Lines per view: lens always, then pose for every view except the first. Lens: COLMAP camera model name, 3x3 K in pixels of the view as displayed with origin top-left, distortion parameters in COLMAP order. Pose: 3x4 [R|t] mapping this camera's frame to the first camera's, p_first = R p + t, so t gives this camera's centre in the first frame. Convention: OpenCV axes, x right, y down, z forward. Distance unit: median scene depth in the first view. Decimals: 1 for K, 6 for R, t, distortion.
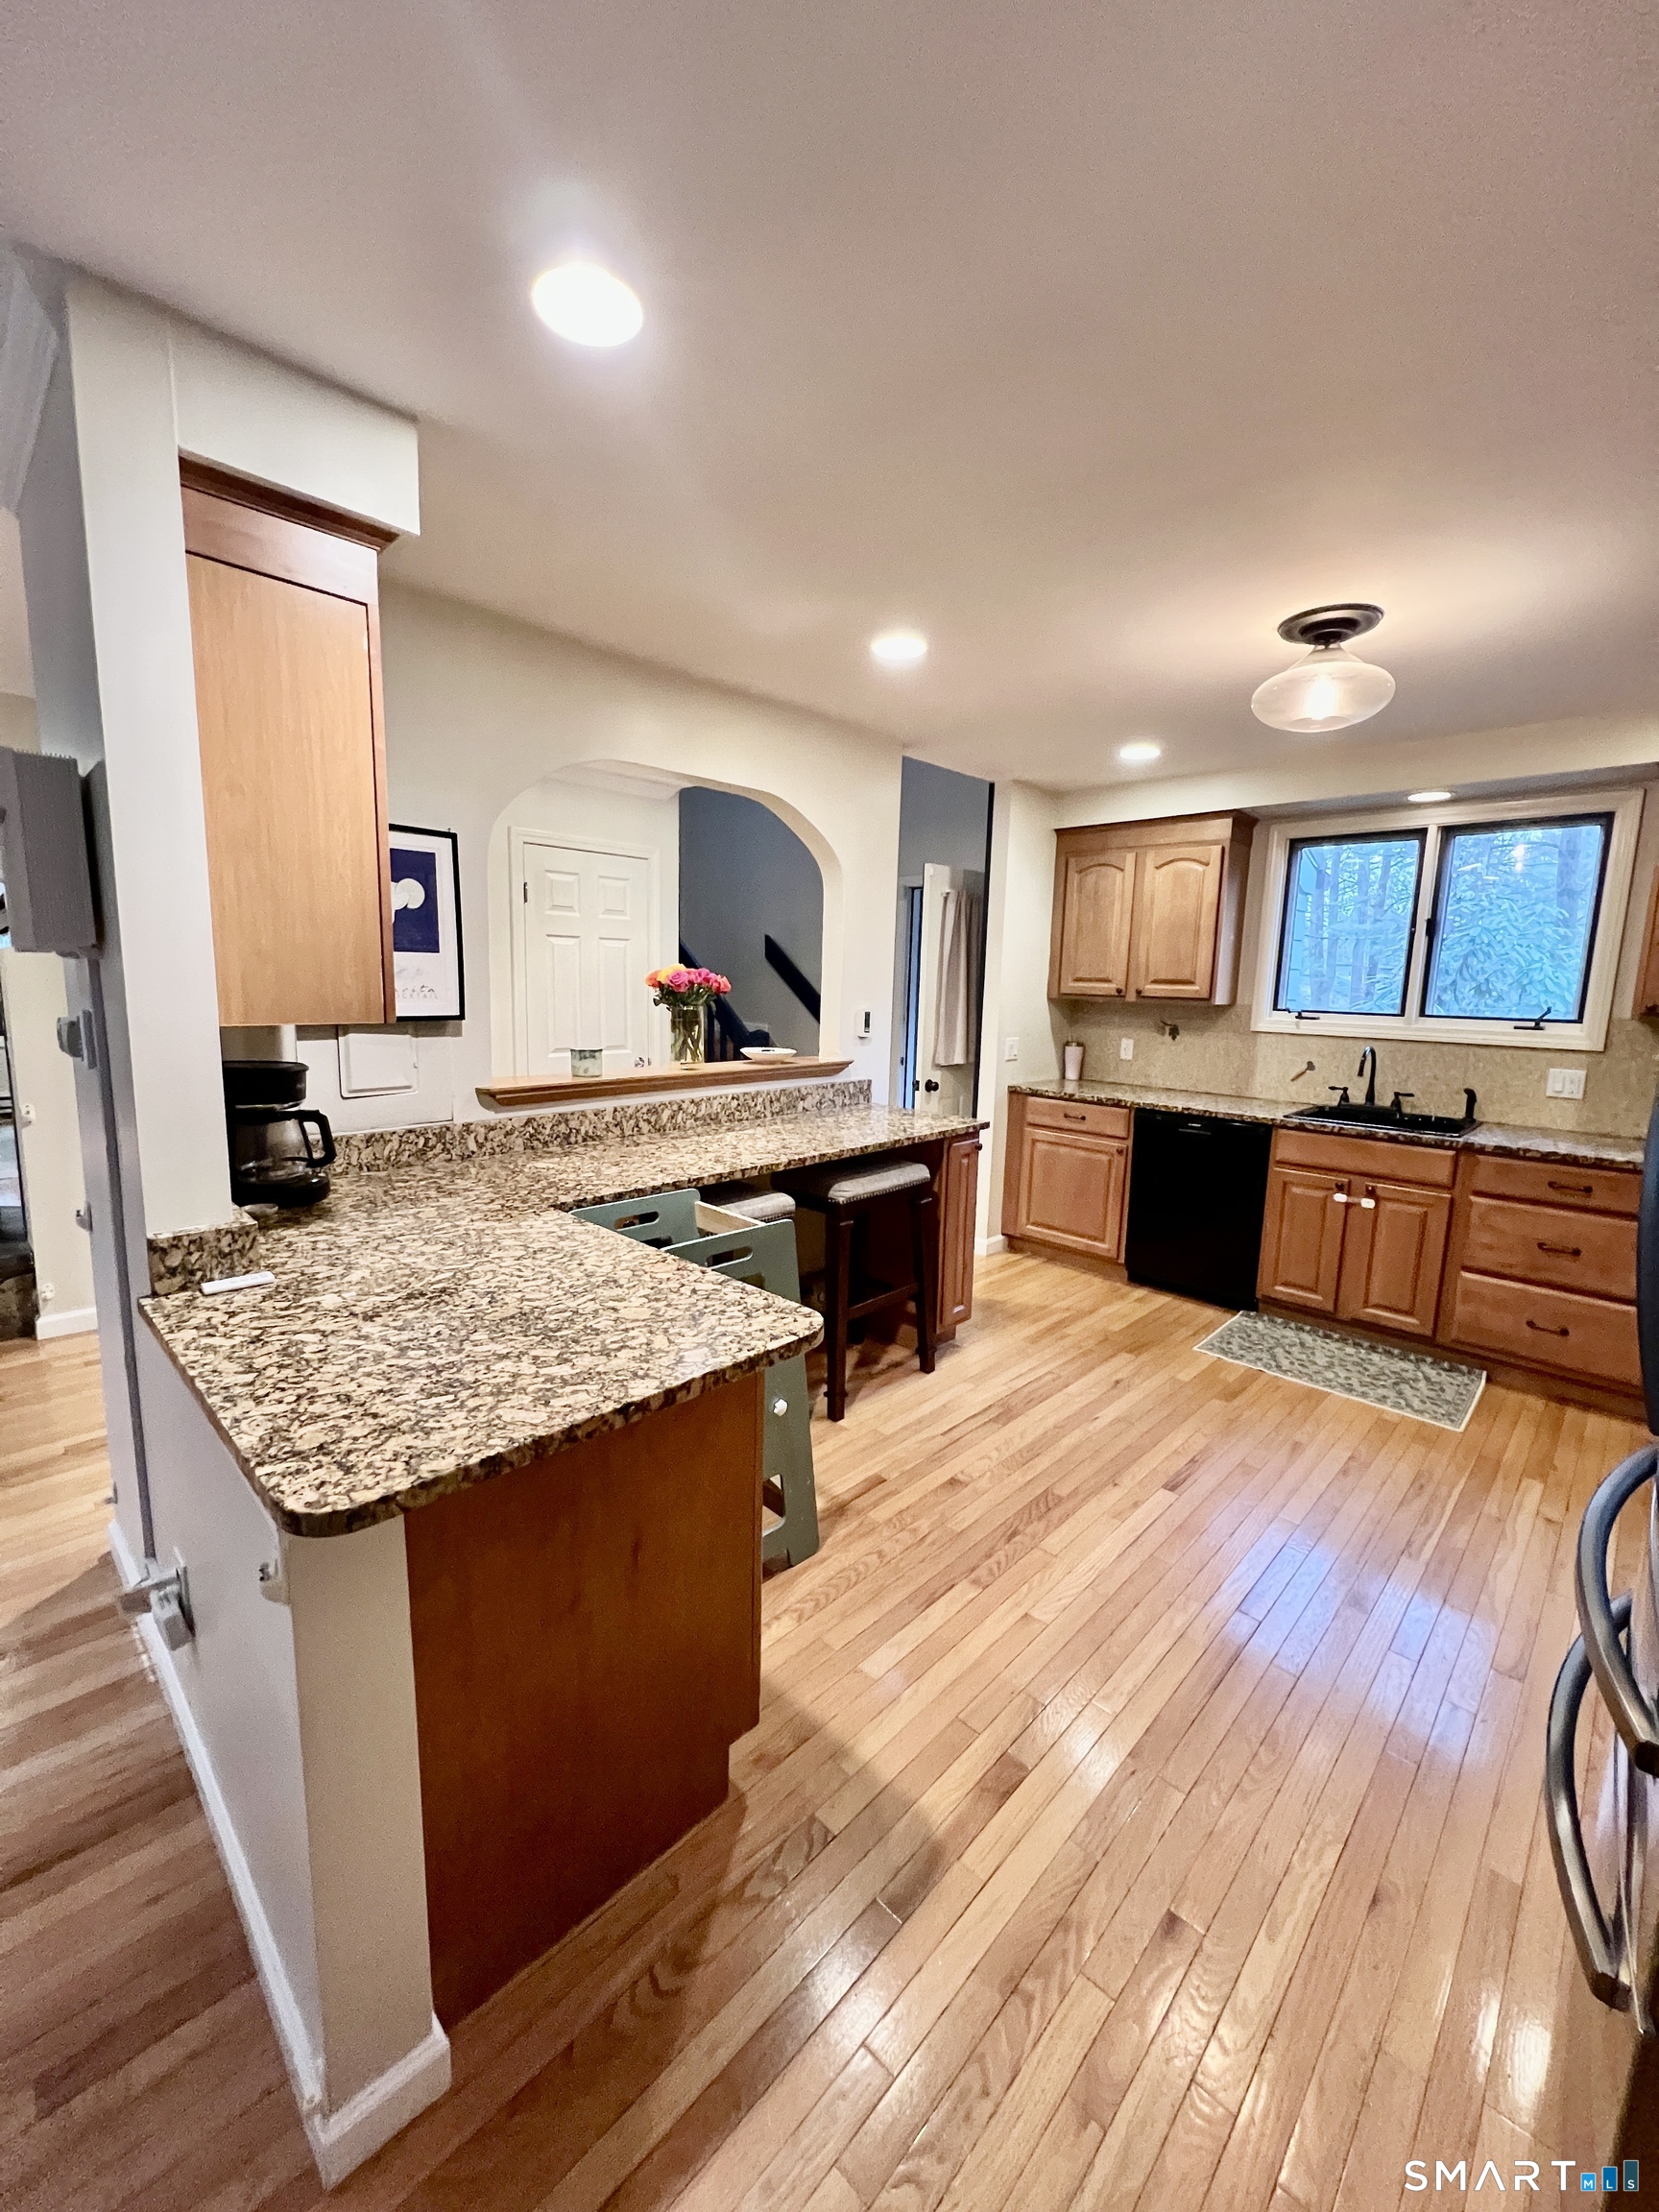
lens RADIAL K [[876.5, 0, 837.9], [0, 876.5, 1108.0], [0, 0, 1]] dist [-0.002551, 0.000162]
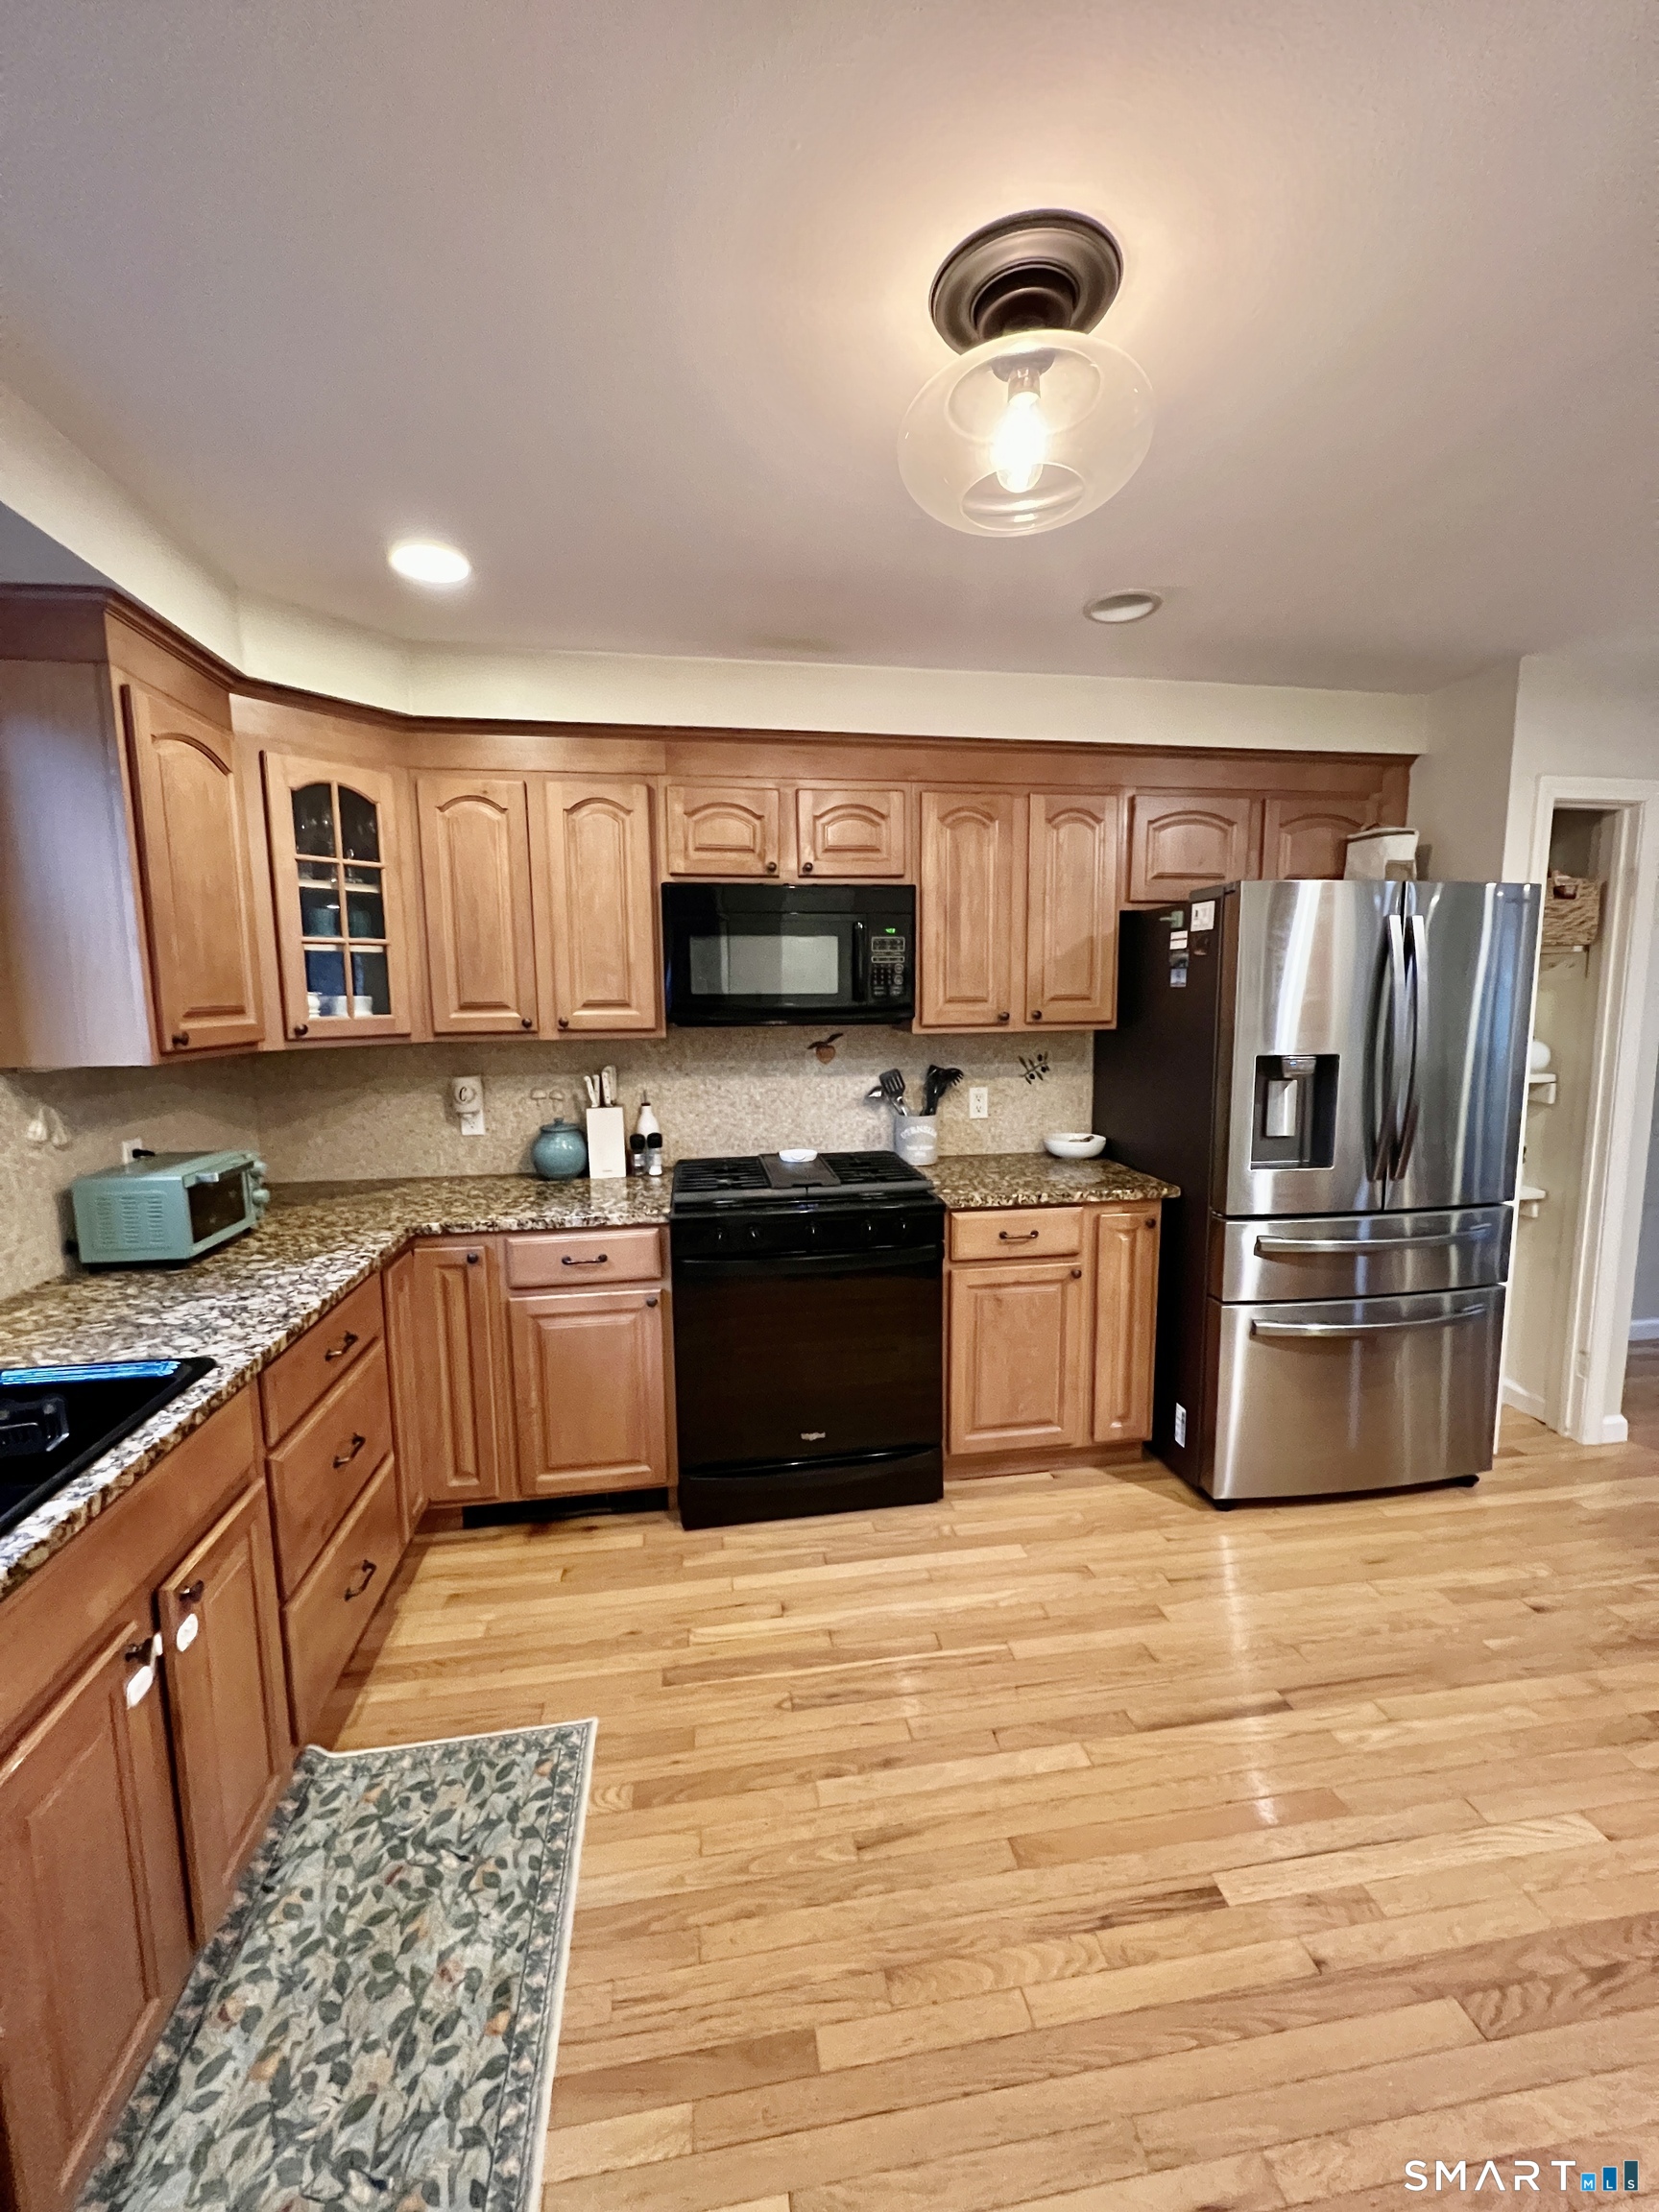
lens RADIAL K [[876.5, 0, 829.7], [0, 876.5, 1105.2], [0, 0, 1]] dist [-0.002551, 0.000162]
pose [[-0.792044, -0.094800, 0.603059, 0.197941], [0.081098, 0.962773, 0.257860, -0.161402], [-0.605054, 0.253143, -0.754870, 1.016933]]
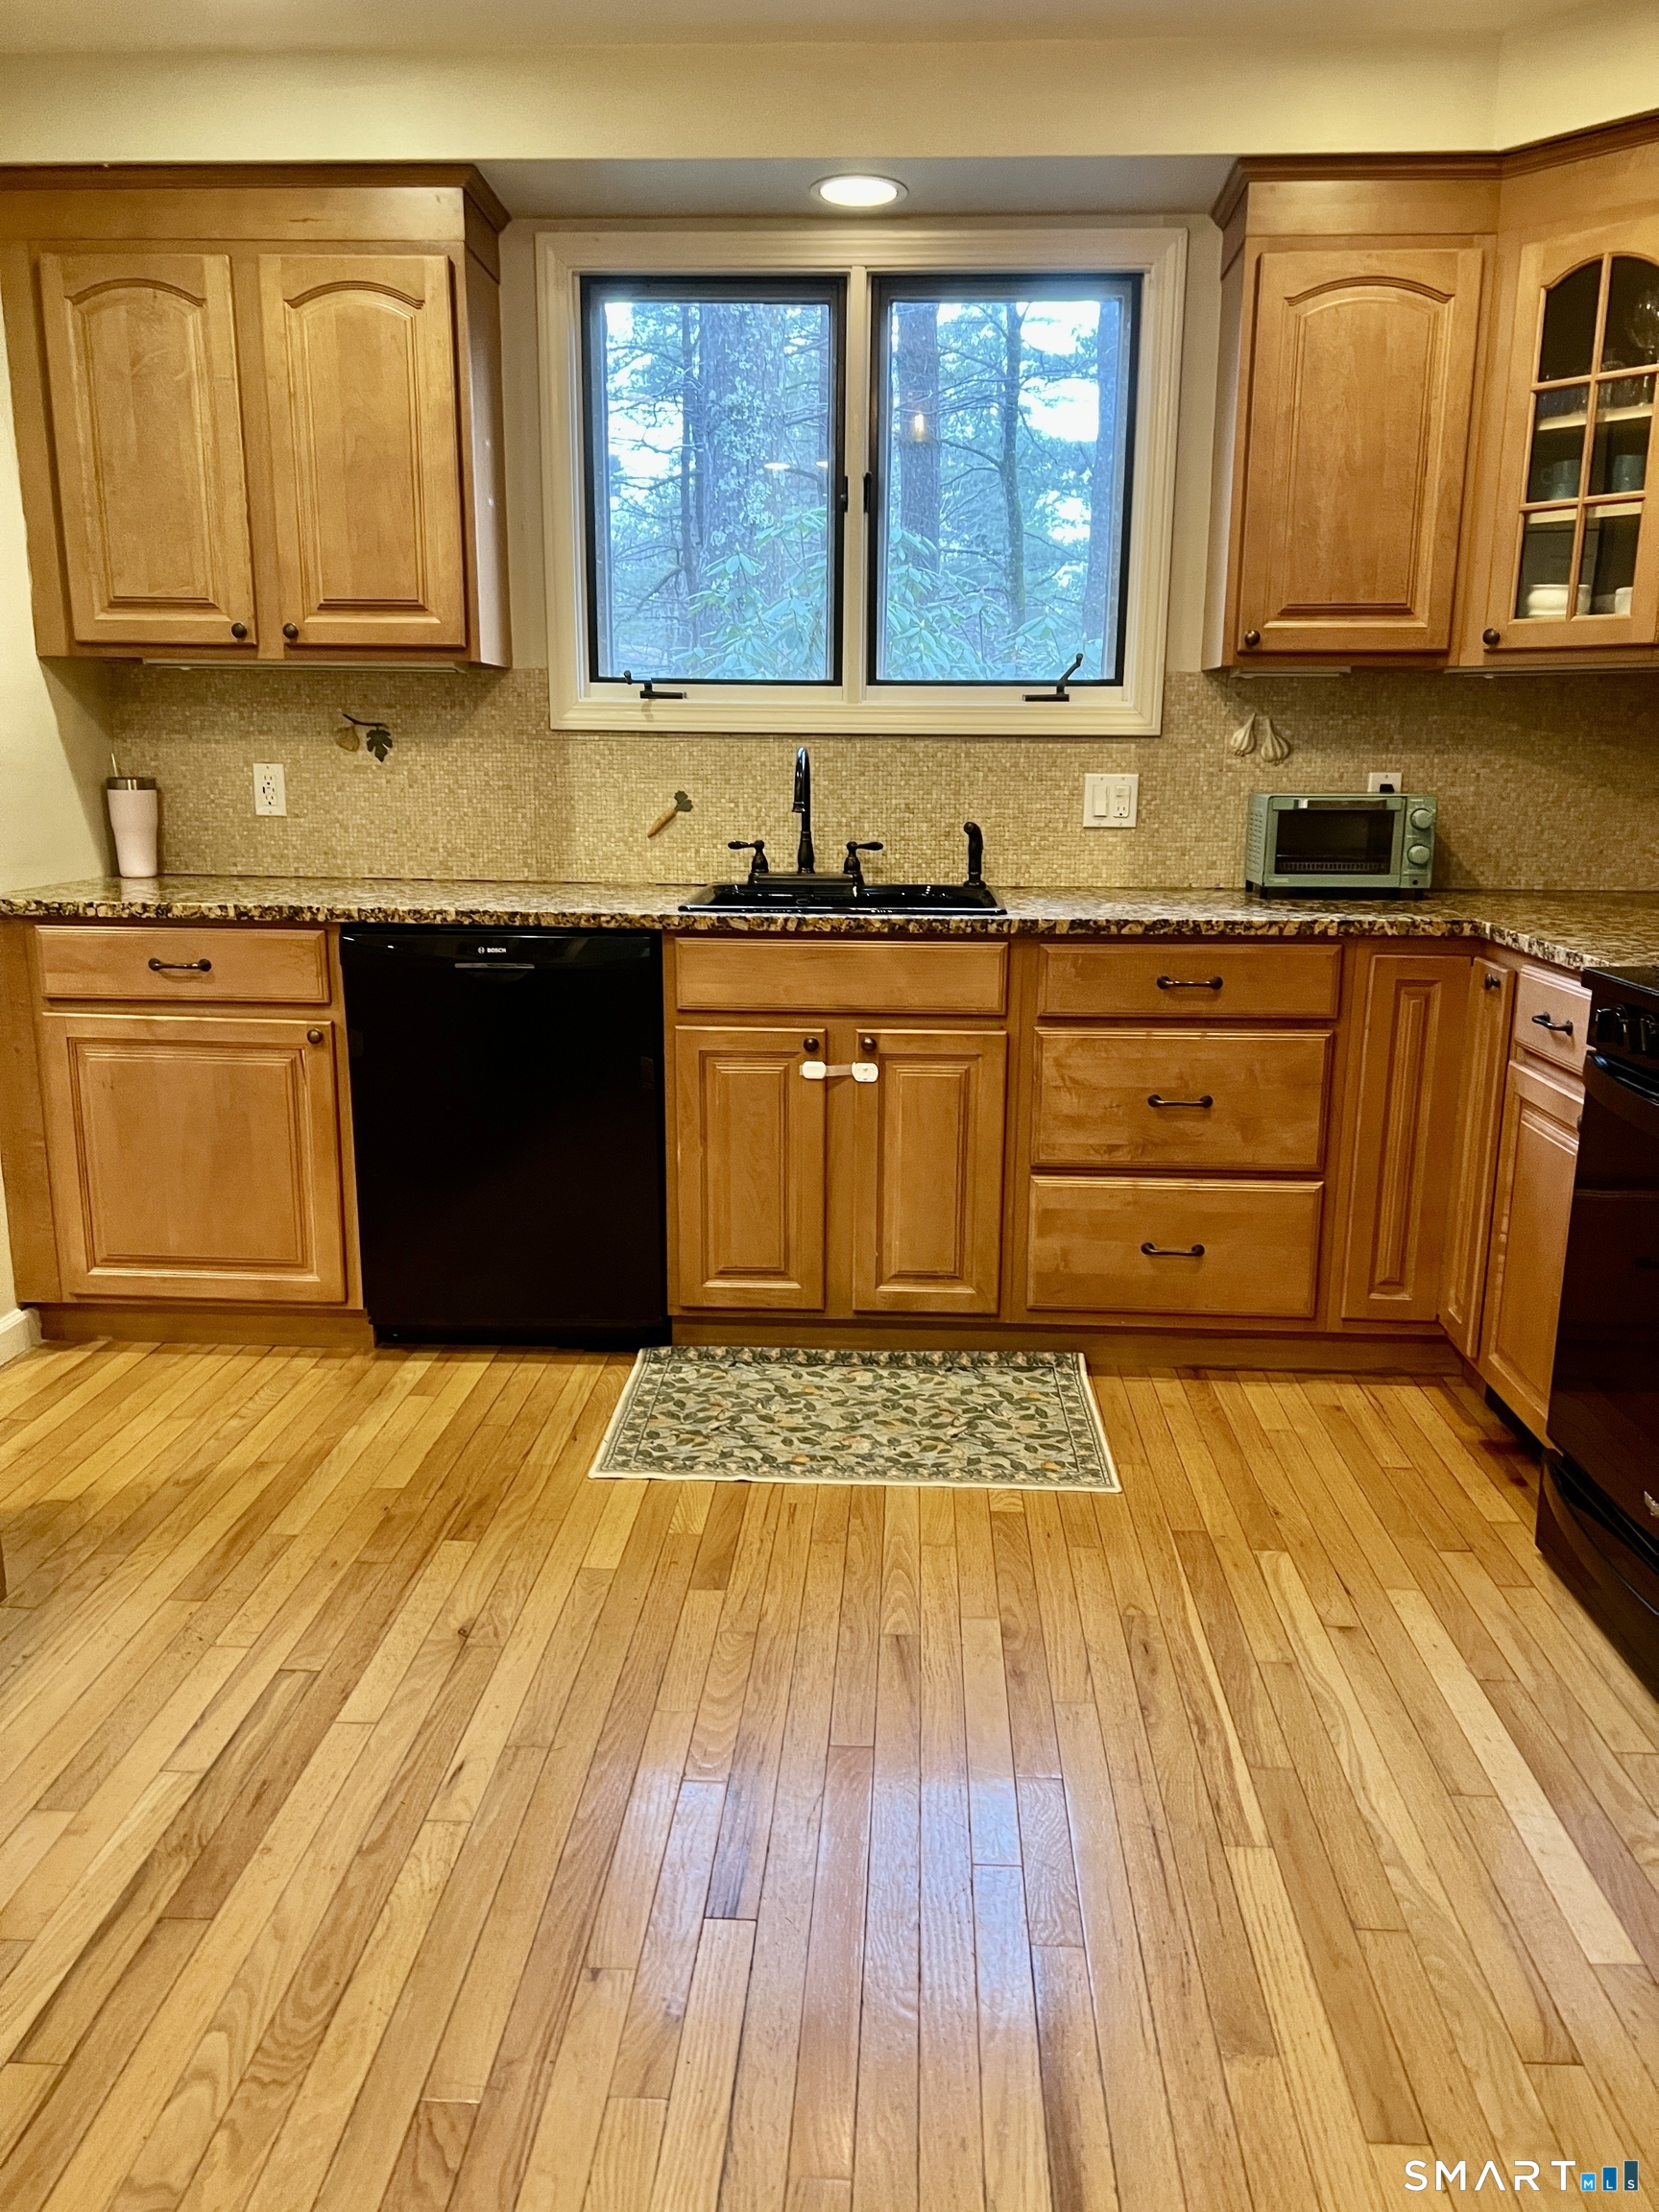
lens RADIAL K [[1645.6, 0, 840.4], [0, 1645.6, 1122.9], [0, 0, 1]] dist [0.050560, -0.053448]
pose [[0.753879, -0.167964, 0.635181, 0.020029], [0.107470, 0.985274, 0.132987, 0.014728], [-0.648164, -0.031994, 0.760828, 0.314225]]
